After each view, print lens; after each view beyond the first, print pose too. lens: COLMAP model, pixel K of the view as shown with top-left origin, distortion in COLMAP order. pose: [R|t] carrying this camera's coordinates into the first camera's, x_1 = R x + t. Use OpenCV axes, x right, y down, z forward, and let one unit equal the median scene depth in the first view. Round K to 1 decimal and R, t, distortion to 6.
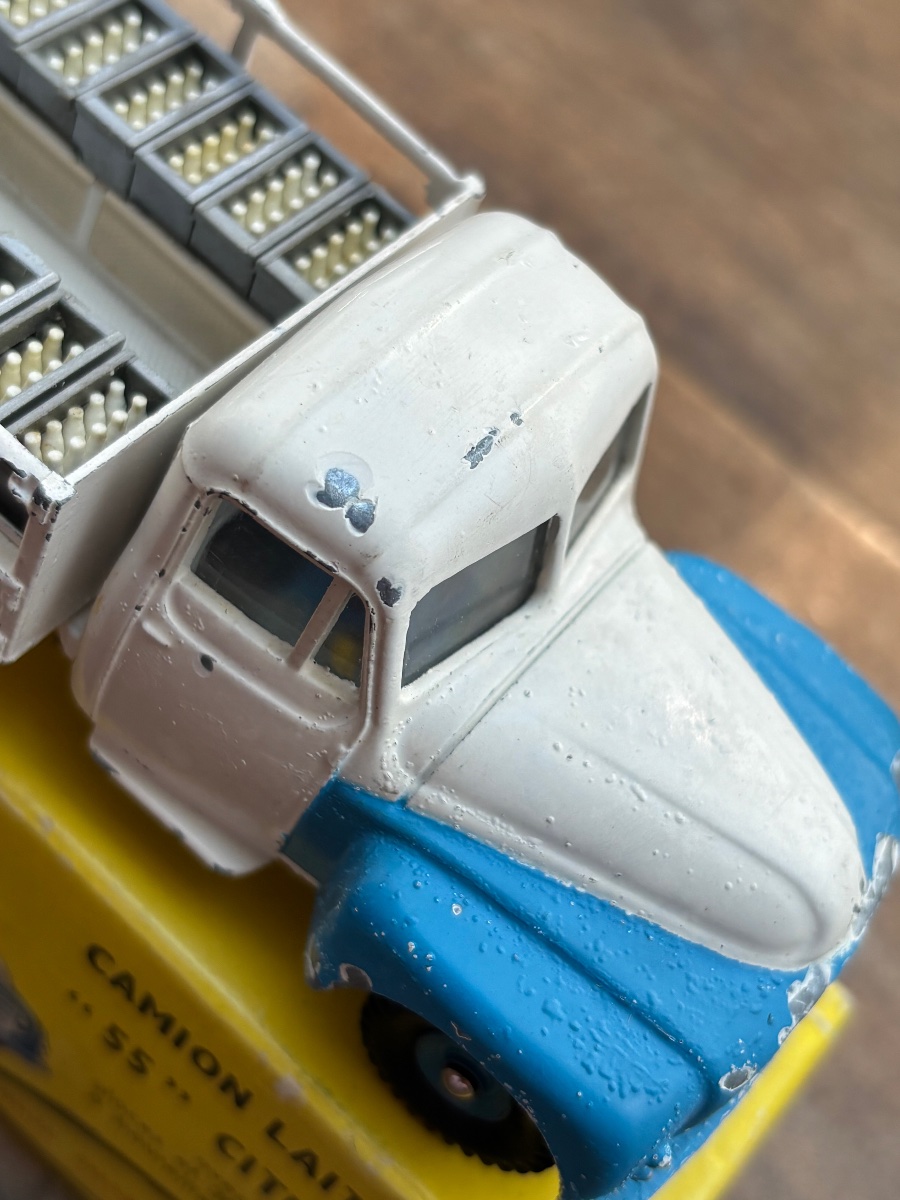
lens RADIAL K [[1727.3, 0, 408.1], [0, 1727.3, 603.9], [0, 0, 1]] dist [0.309561, -1.104455]
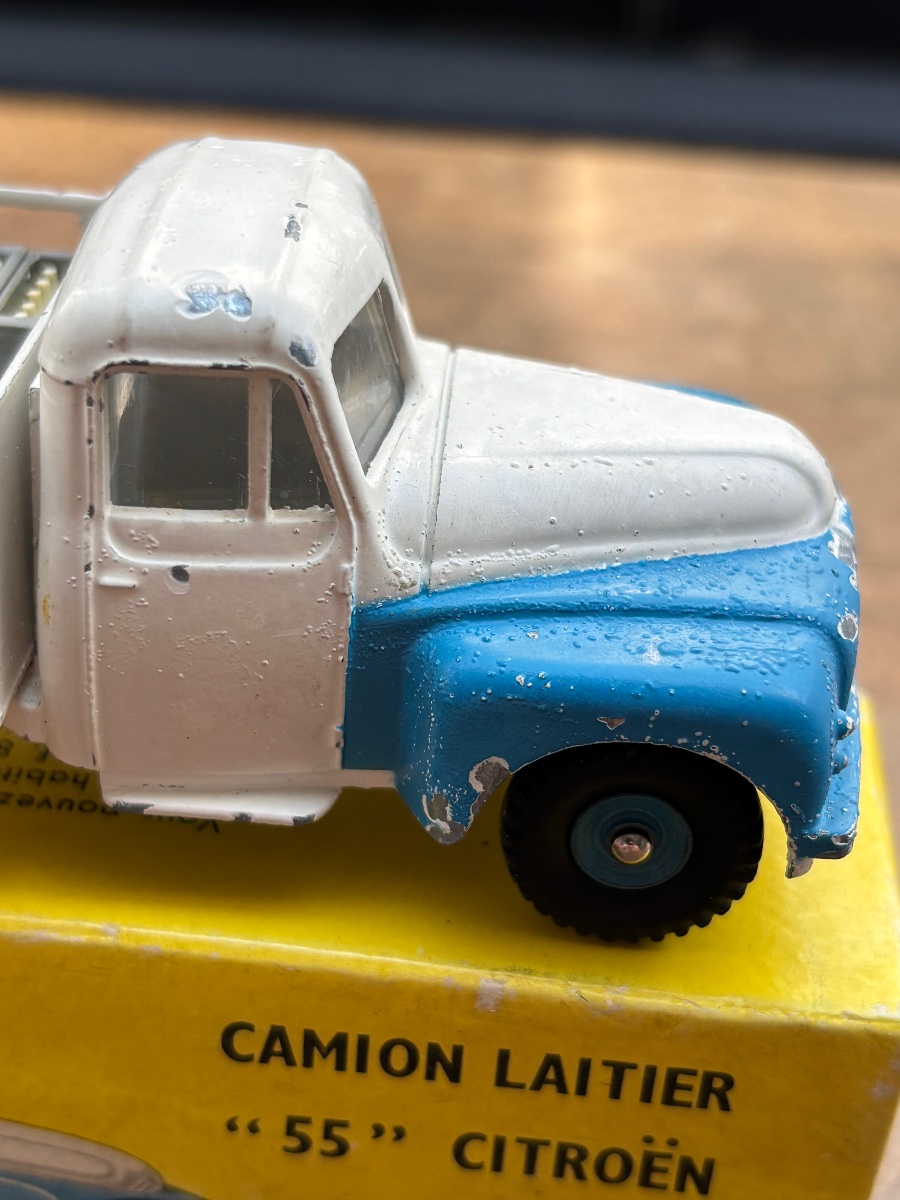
lens RADIAL K [[1727.3, 0, 408.1], [0, 1727.3, 603.9], [0, 0, 1]] dist [0.309561, -1.104455]
pose [[0.803729, -0.522967, 0.283770, -0.298436], [0.584223, 0.783986, -0.209879, 0.325970], [-0.112712, 0.334471, 0.935642, 0.083198]]
